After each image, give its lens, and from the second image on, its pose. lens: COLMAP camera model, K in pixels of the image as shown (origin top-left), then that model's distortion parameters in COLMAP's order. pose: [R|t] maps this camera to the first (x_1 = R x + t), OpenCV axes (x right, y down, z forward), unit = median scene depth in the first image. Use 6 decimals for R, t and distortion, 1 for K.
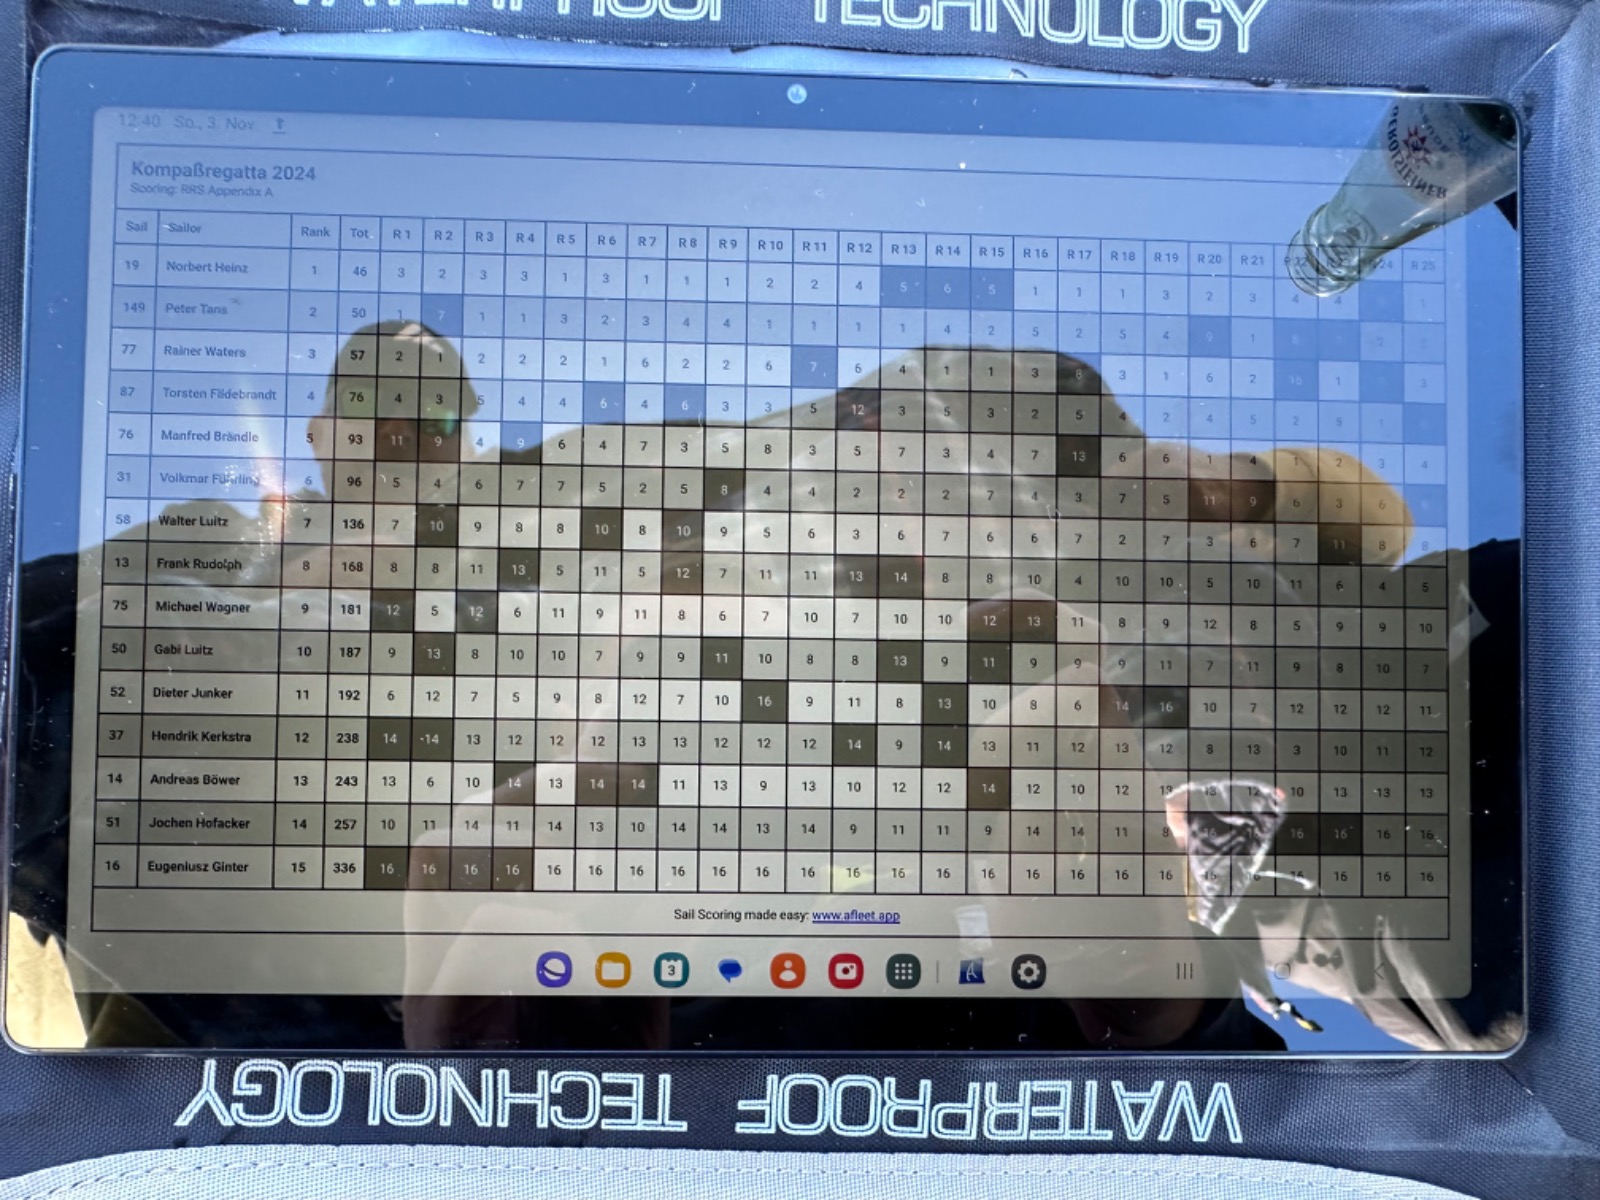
lens RADIAL K [[639.0, 0, 800.0], [0, 639.0, 600.0], [0, 0, 1]] dist [-0.001327, 0.000079]
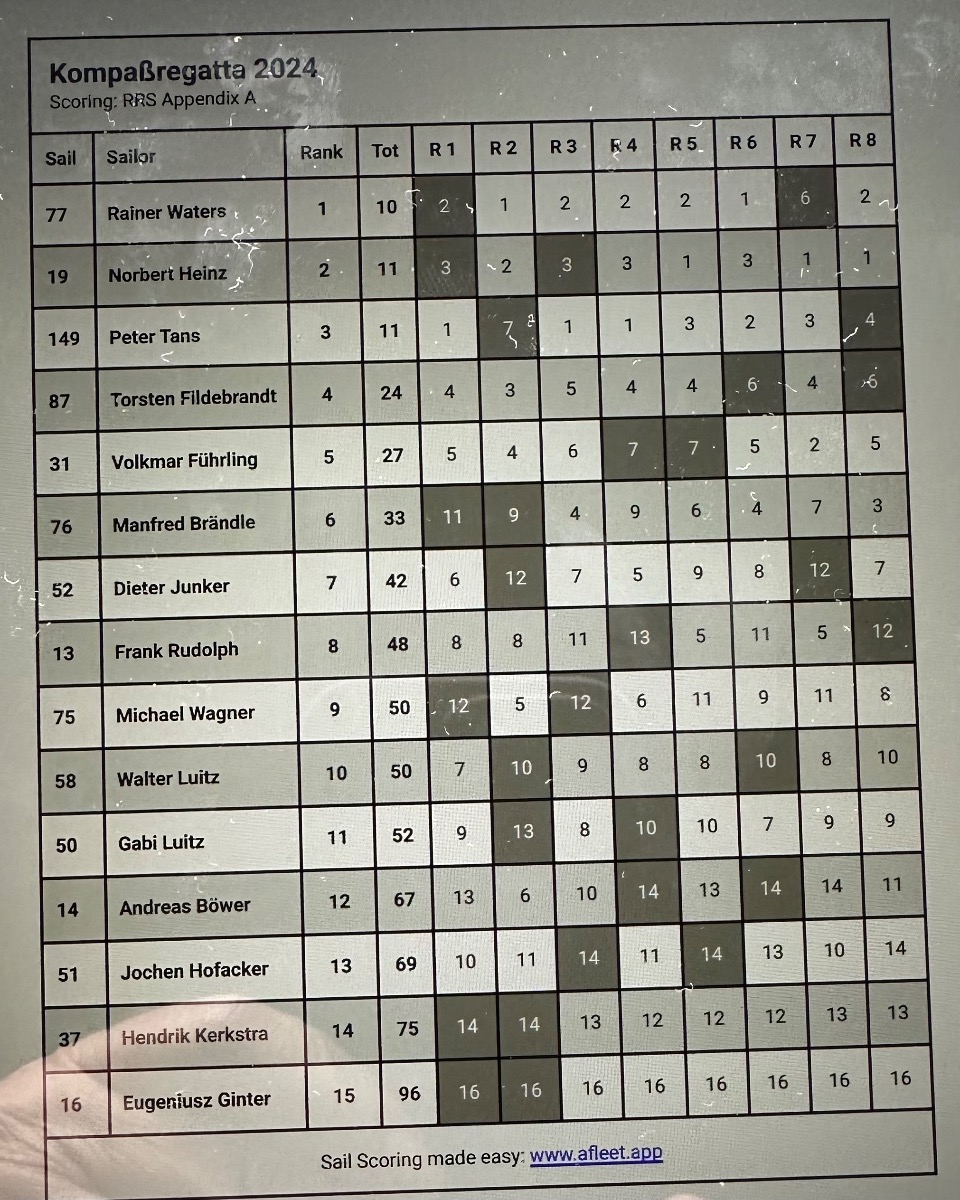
lens RADIAL K [[963.2, 0, 480.1], [0, 963.2, 670.8], [0, 0, 1]] dist [-0.000750, -0.001730]
pose [[0.998833, -0.046570, -0.012773, -0.603534], [0.046451, 0.998876, -0.009435, -0.010710], [0.013198, 0.008830, 0.999874, -0.013319]]
